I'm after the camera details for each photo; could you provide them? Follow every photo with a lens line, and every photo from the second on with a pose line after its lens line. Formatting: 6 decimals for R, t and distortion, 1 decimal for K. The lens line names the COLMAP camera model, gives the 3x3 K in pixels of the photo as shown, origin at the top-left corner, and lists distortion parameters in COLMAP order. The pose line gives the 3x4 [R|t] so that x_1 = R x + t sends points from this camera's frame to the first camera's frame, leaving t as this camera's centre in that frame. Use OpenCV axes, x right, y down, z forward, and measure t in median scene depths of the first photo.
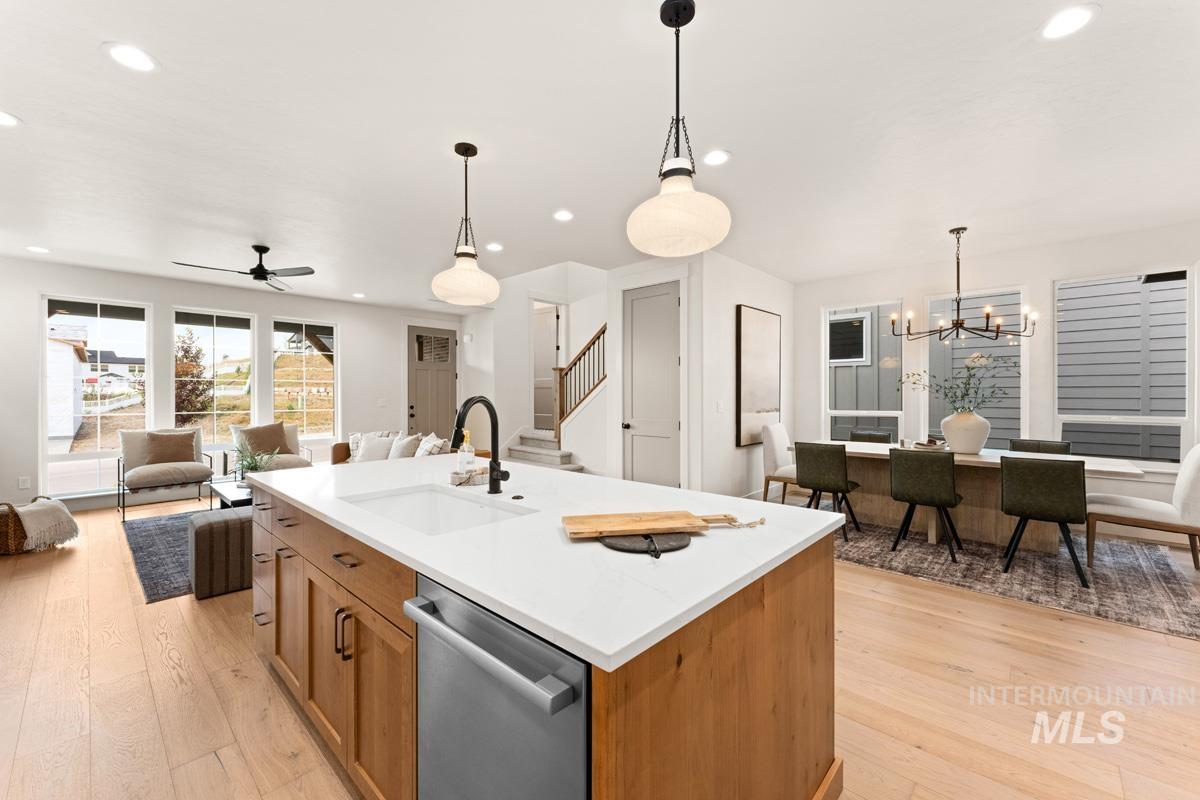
lens RADIAL K [[486.9, 0, 590.5], [0, 486.9, 393.4], [0, 0, 1]] dist [0.000774, -0.000937]
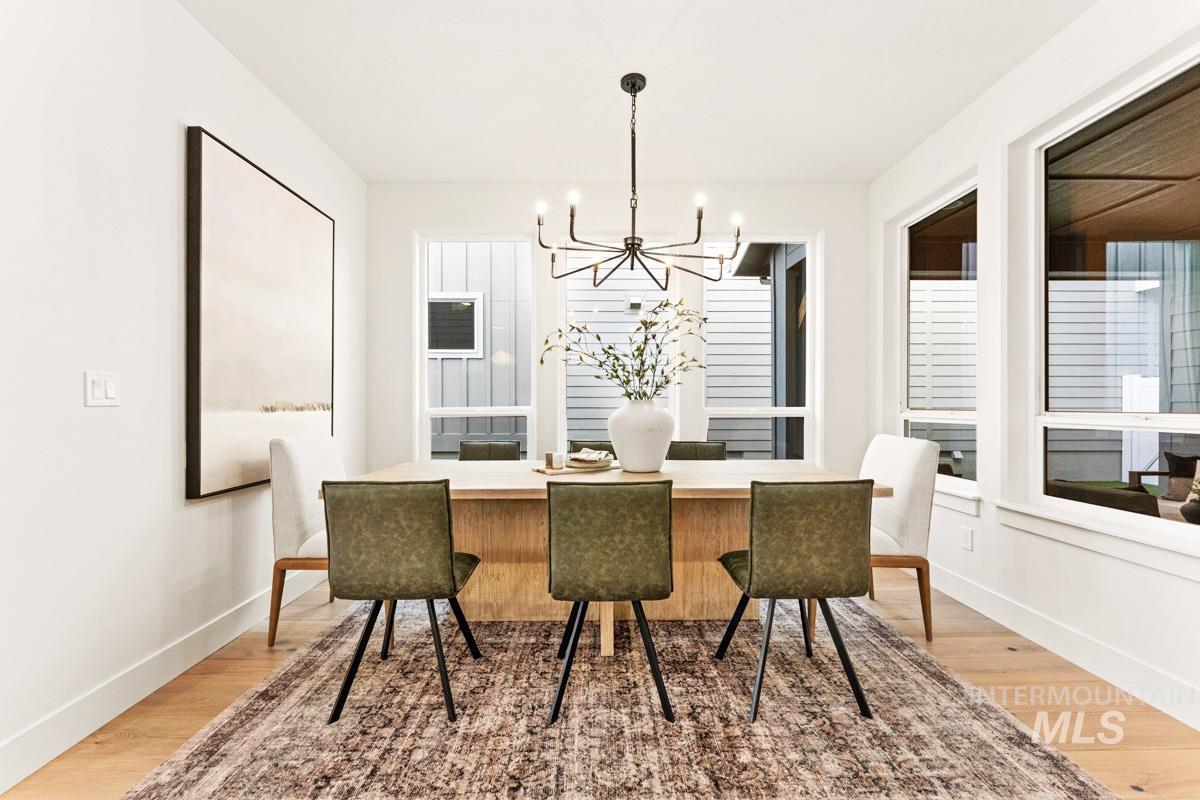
lens RADIAL K [[486.9, 0, 597.4], [0, 486.9, 402.3], [0, 0, 1]] dist [0.000774, -0.000937]
pose [[0.720834, 0.001757, 0.693106, 0.329161], [0.001392, 0.999991, -0.003982, 0.043454], [-0.693107, 0.003835, 0.720825, 0.618915]]
